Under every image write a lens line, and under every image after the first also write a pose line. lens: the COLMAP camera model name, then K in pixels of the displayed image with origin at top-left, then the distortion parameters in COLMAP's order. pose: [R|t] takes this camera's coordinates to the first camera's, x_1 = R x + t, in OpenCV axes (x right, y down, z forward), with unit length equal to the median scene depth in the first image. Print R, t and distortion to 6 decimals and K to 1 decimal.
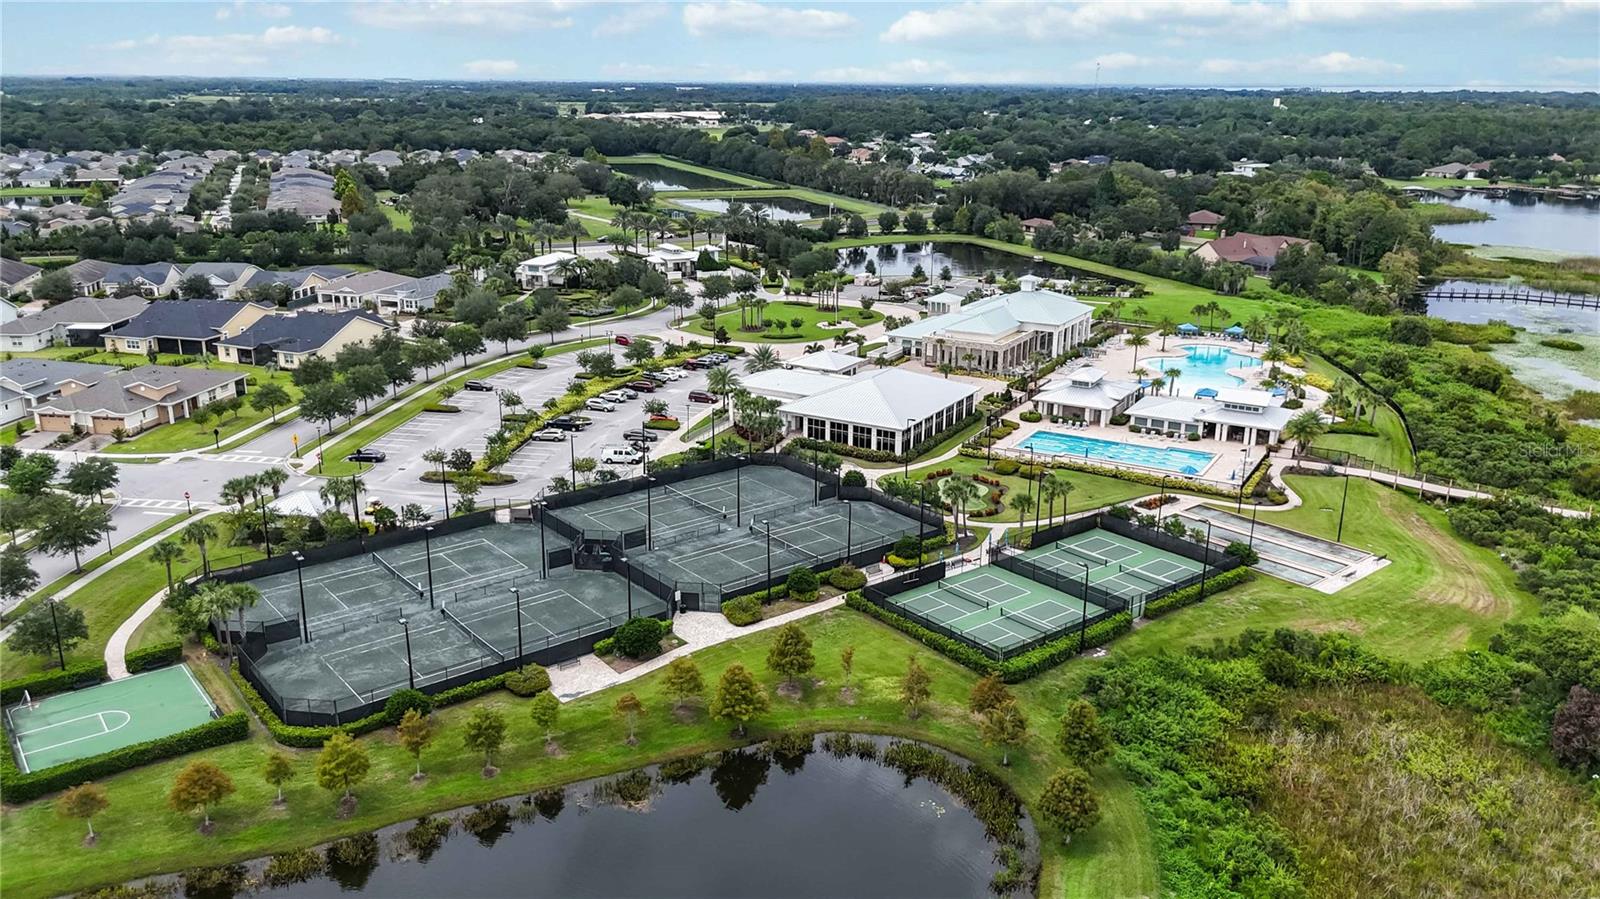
lens RADIAL K [[1176.7, 0, 800.0], [0, 1176.7, 449.5], [0, 0, 1]] dist [0.114616, -0.172535]
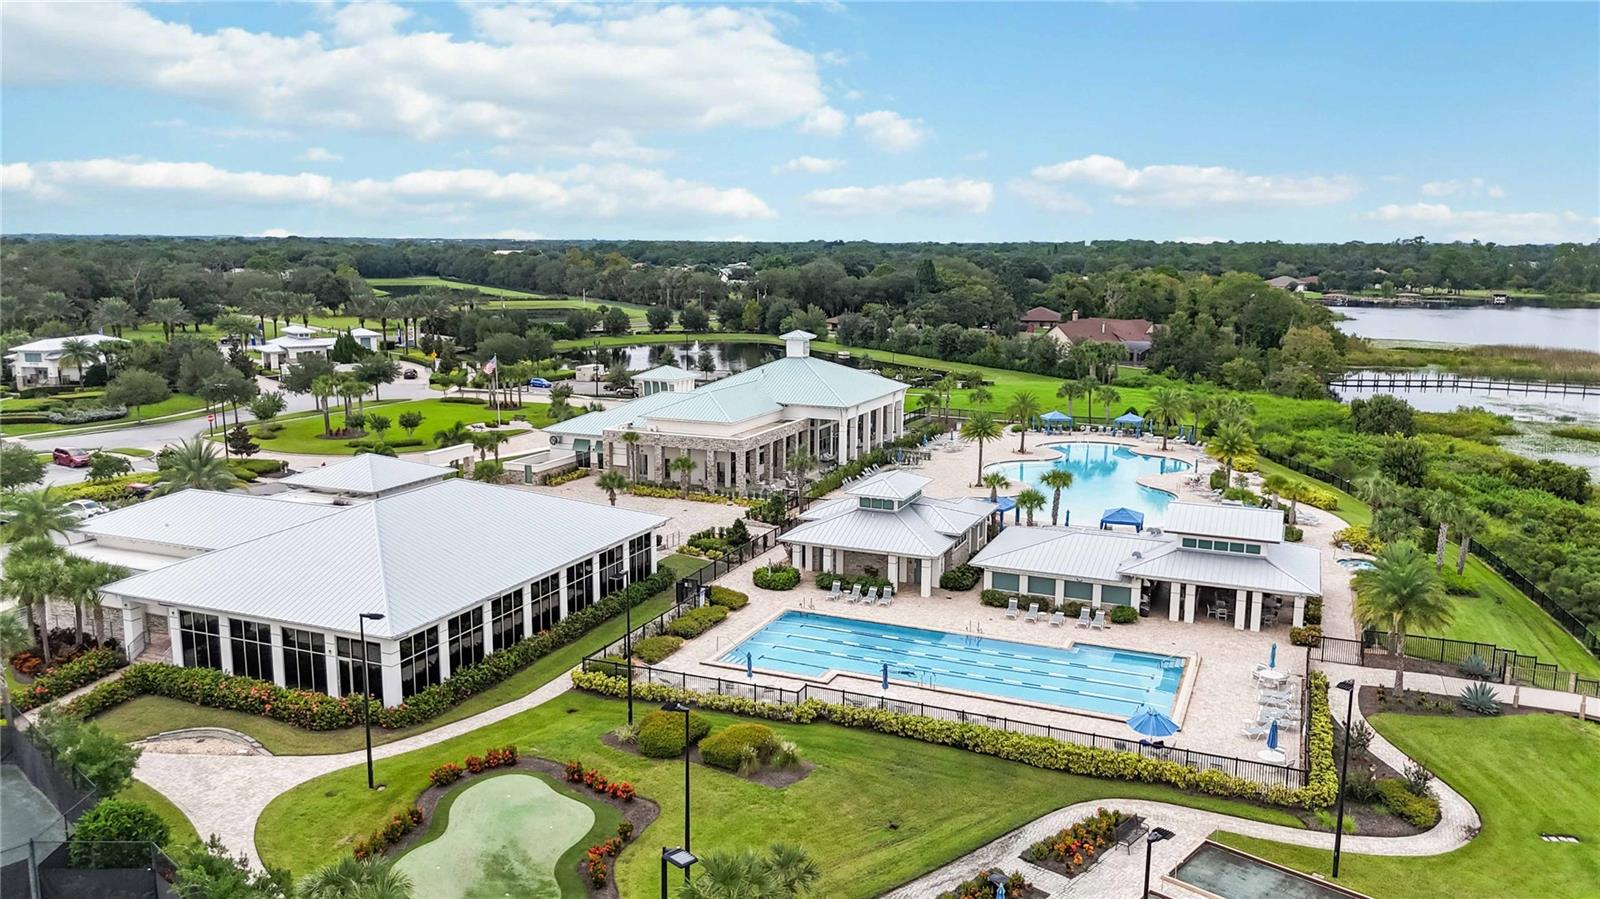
lens RADIAL K [[1176.7, 0, 800.0], [0, 1176.7, 449.5], [0, 0, 1]] dist [0.114616, -0.172535]
pose [[0.990806, -0.023513, 0.133232, 0.138802], [0.039403, 0.992241, -0.117918, -0.022035], [-0.129425, 0.122083, 0.984045, 0.517037]]
